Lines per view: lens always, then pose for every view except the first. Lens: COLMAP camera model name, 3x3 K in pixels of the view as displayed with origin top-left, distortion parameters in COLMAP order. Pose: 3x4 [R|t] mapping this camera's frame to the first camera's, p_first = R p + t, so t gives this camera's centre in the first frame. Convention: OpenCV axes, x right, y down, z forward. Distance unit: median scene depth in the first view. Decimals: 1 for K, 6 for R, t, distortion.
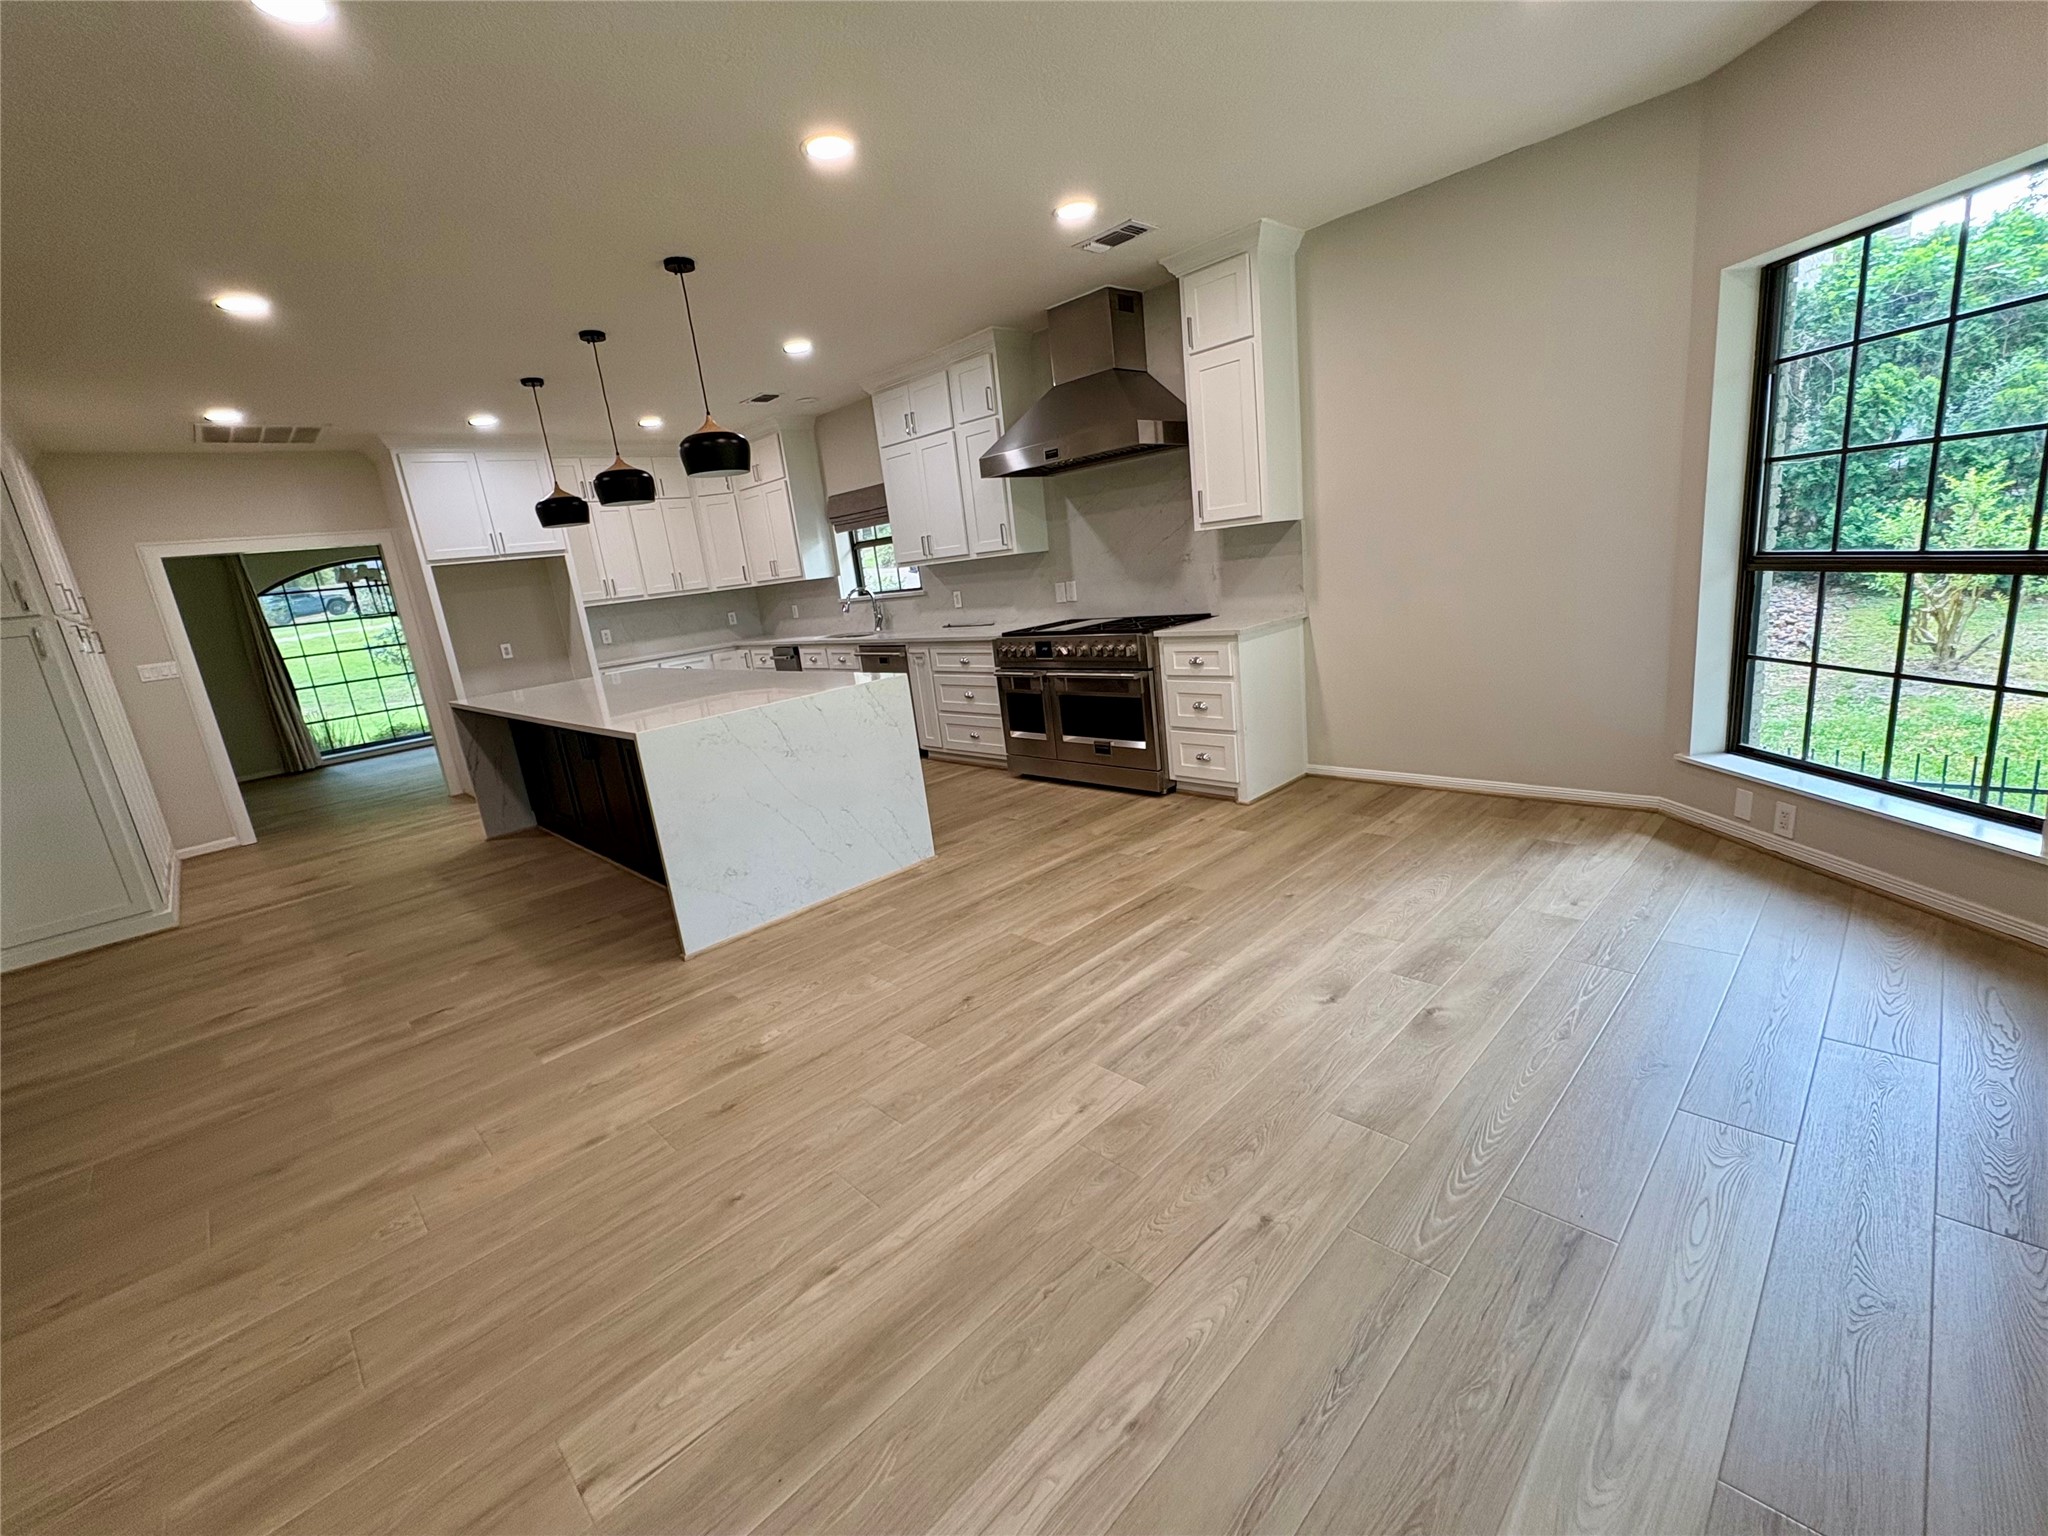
lens RADIAL K [[860.0, 0, 997.0], [0, 860.0, 771.0], [0, 0, 1]] dist [0.000228, 0.000024]
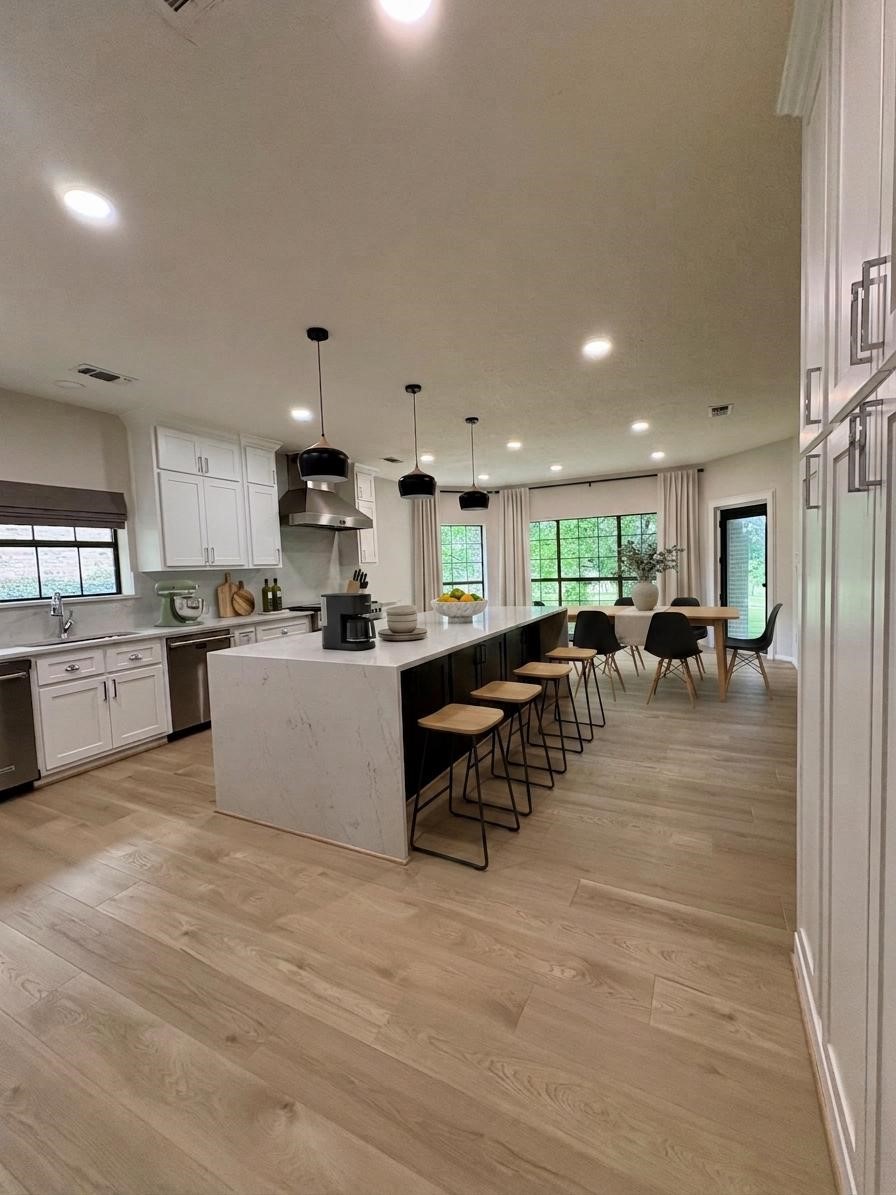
lens RADIAL K [[499.7, 0, 448.0], [0, 499.7, 597.5], [0, 0, 1]] dist [0.000328, -0.000016]
pose [[-0.324428, 0.059971, 0.944007, -1.207030], [0.289286, 0.956462, 0.038657, -0.166771], [-0.900589, 0.285630, -0.327652, 1.248617]]
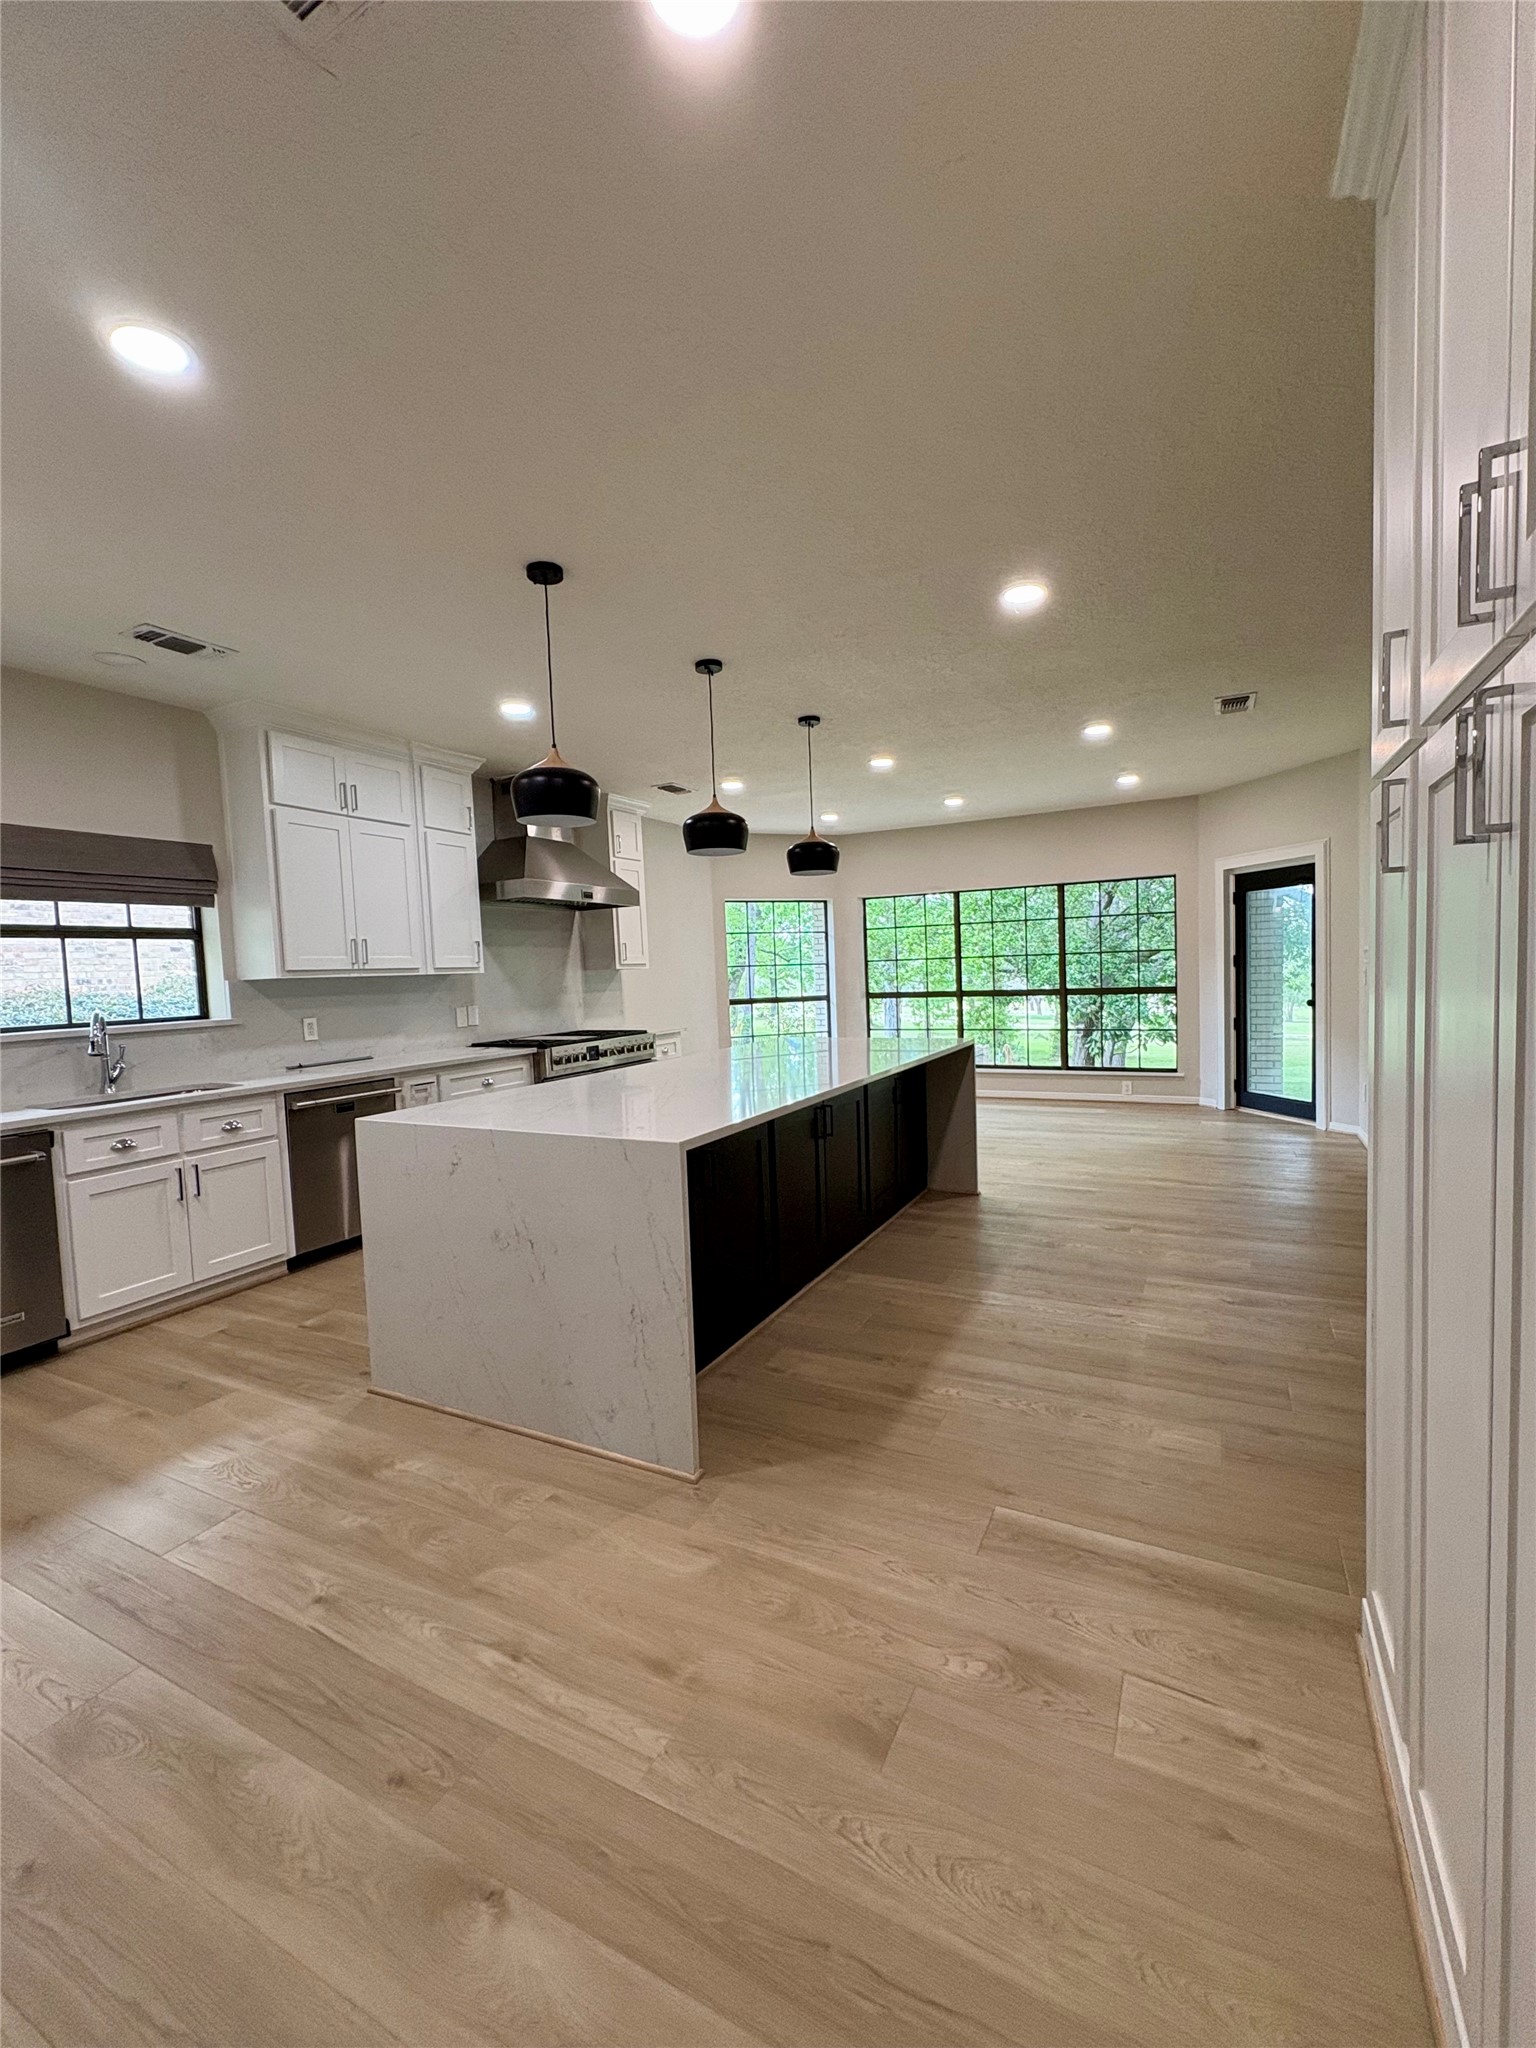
lens RADIAL K [[860.0, 0, 775.7], [0, 860.0, 1023.9], [0, 0, 1]] dist [0.000228, 0.000024]
pose [[-0.324473, 0.060365, 0.943967, -1.213648], [0.289296, 0.956474, 0.038276, -0.164859], [-0.900569, 0.285505, -0.327814, 1.243019]]
